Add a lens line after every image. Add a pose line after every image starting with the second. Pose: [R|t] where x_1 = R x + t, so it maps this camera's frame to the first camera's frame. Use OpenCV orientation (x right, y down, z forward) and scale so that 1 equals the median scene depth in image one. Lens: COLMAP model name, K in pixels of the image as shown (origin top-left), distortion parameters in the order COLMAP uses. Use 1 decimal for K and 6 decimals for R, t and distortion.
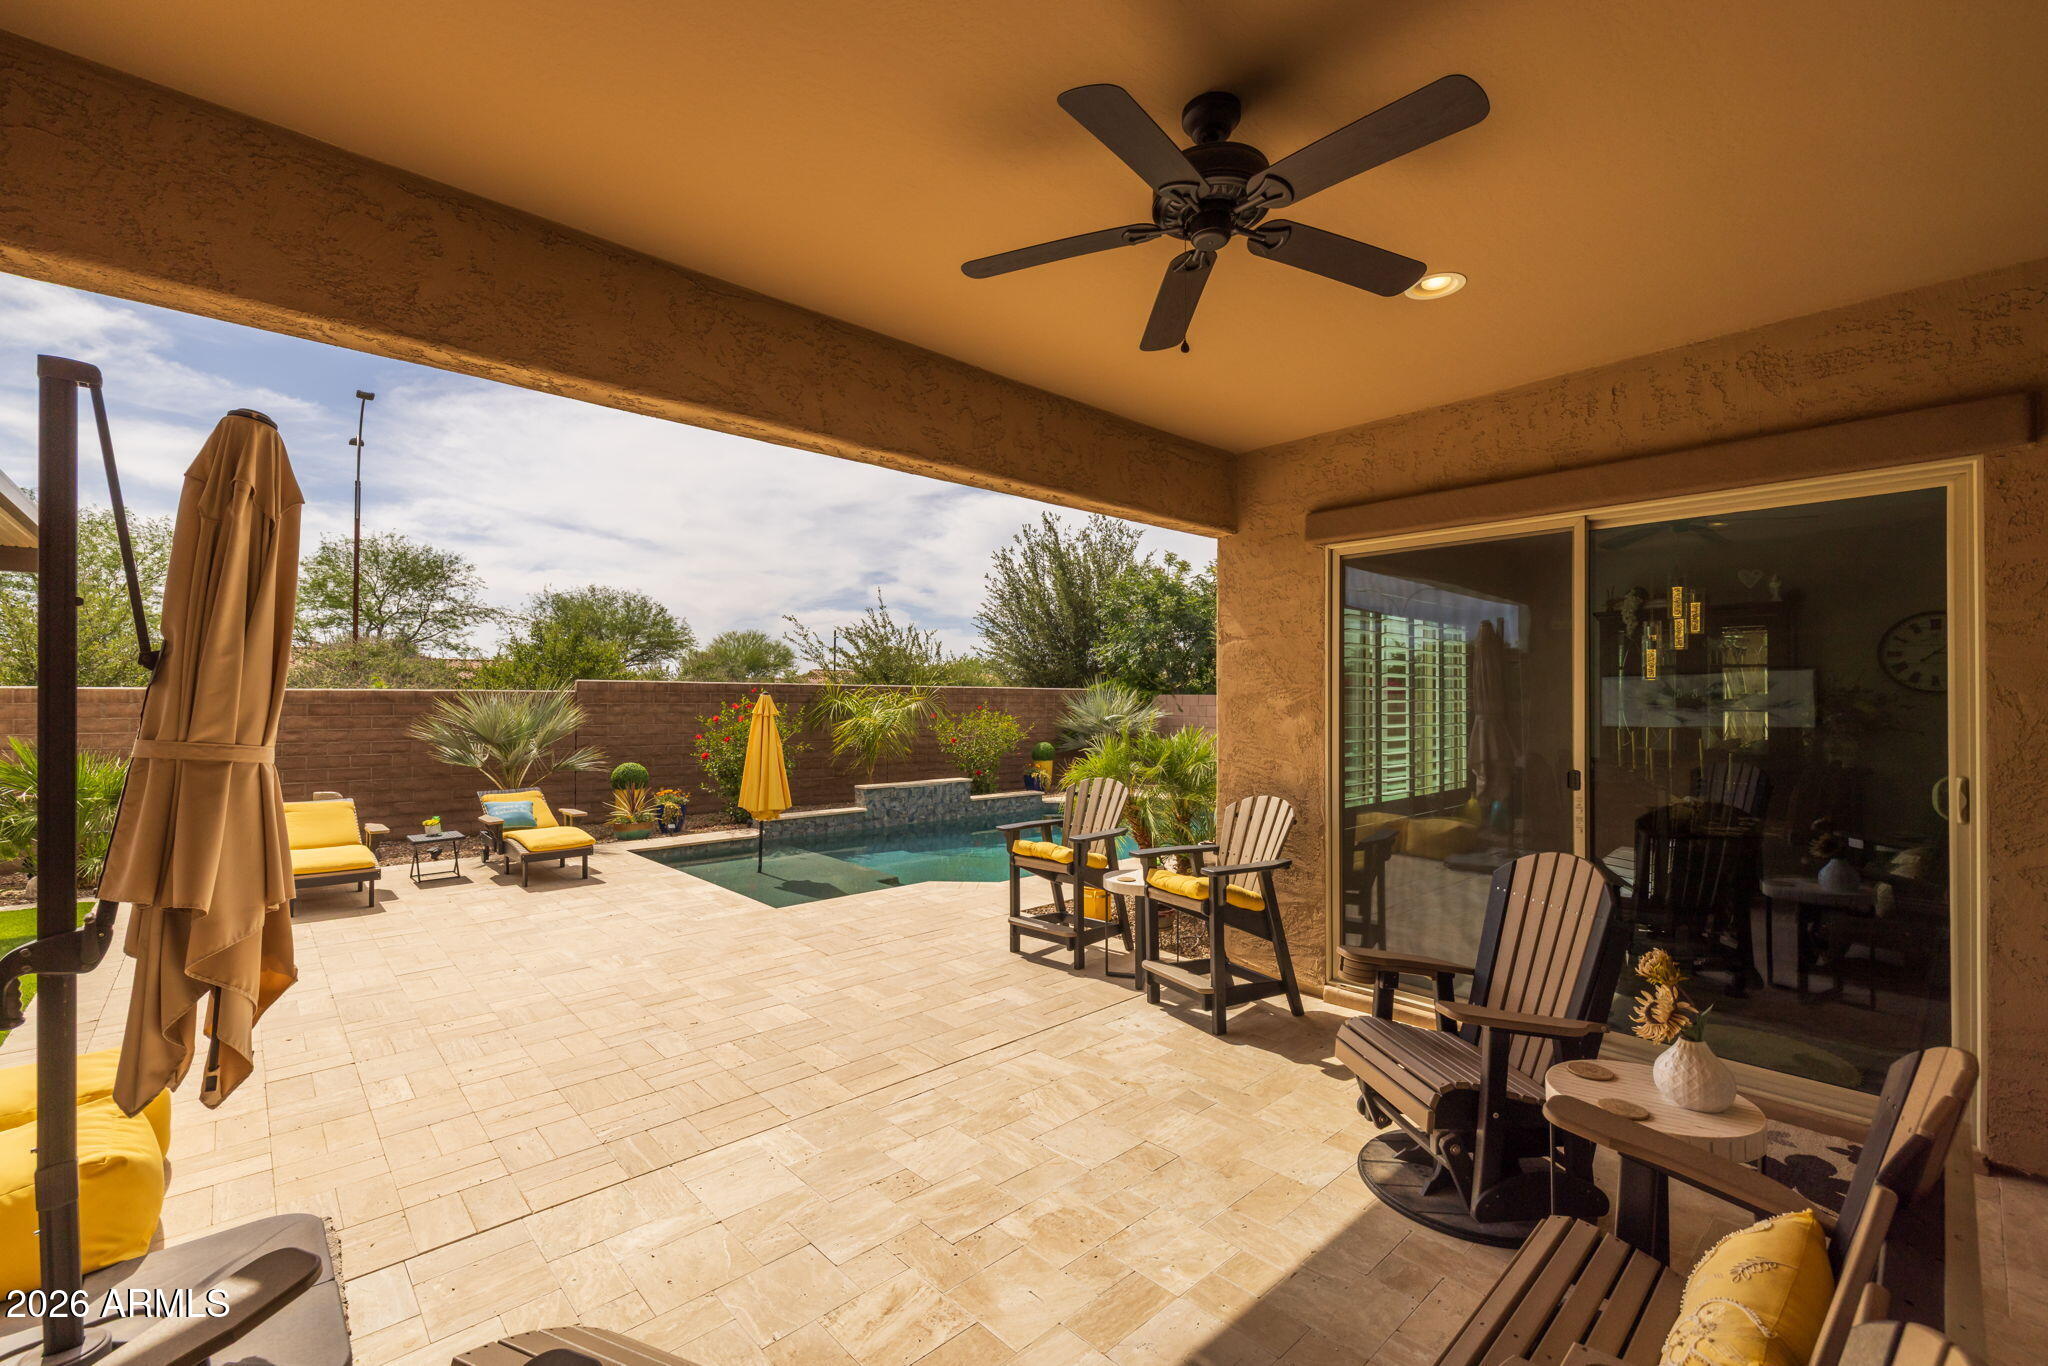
lens RADIAL K [[860.0, 0, 1034.2], [0, 860.0, 693.9], [0, 0, 1]] dist [-0.001072, -0.000035]
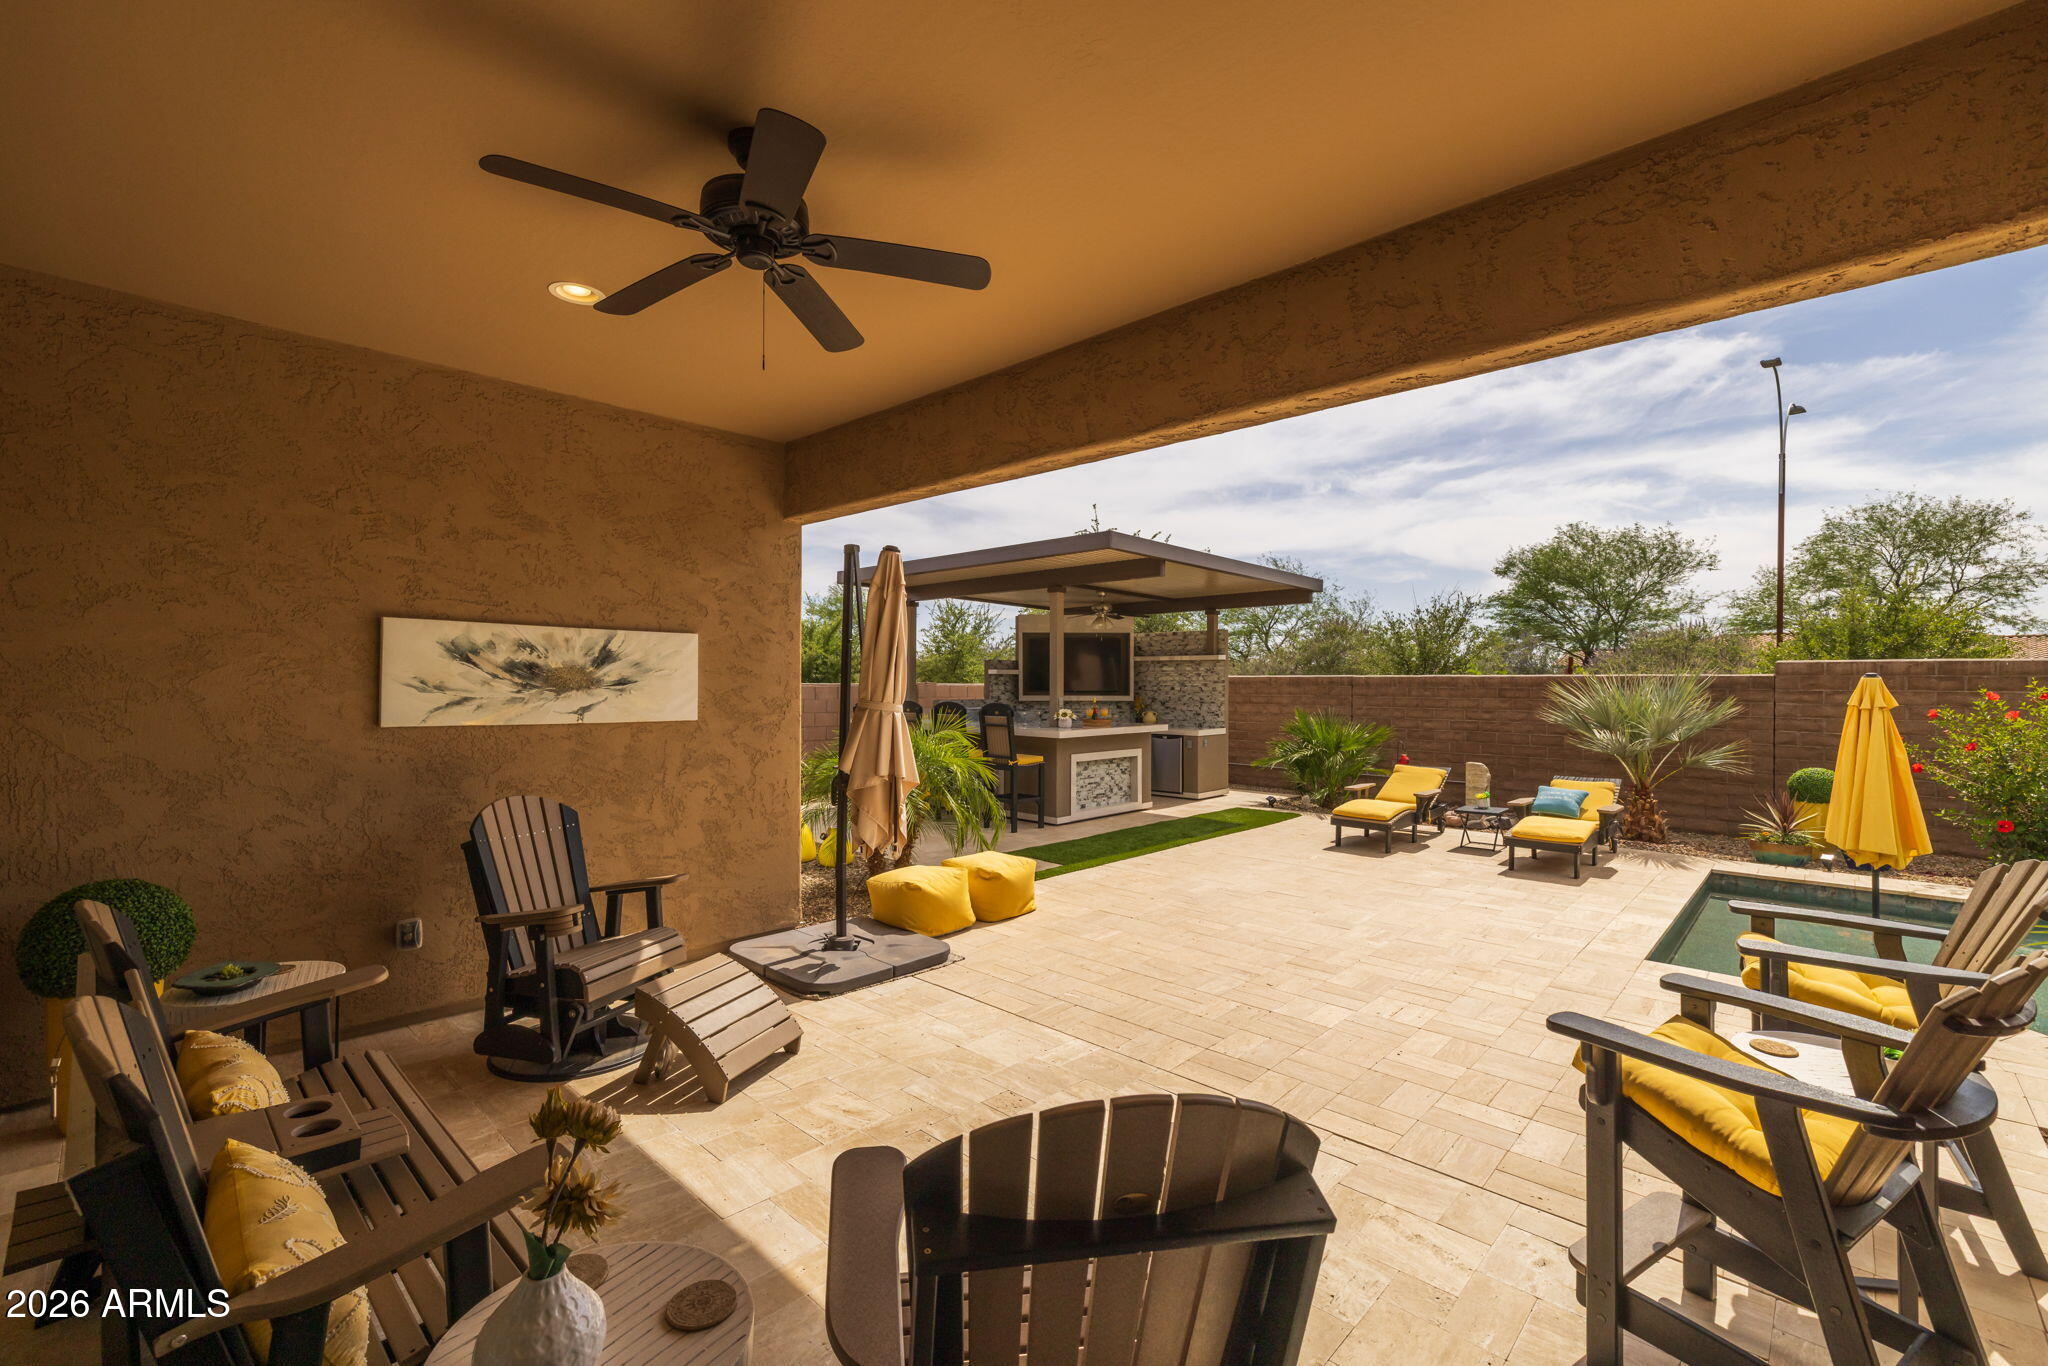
lens RADIAL K [[892.5, 0, 1039.9], [0, 892.5, 682.4], [0, 0, 1]] dist [0.000648, -0.000458]
pose [[0.050666, -0.002715, -0.998712, 0.668726], [0.003587, 0.999990, -0.002537, 0.009819], [0.998709, -0.003454, 0.050675, 0.634911]]
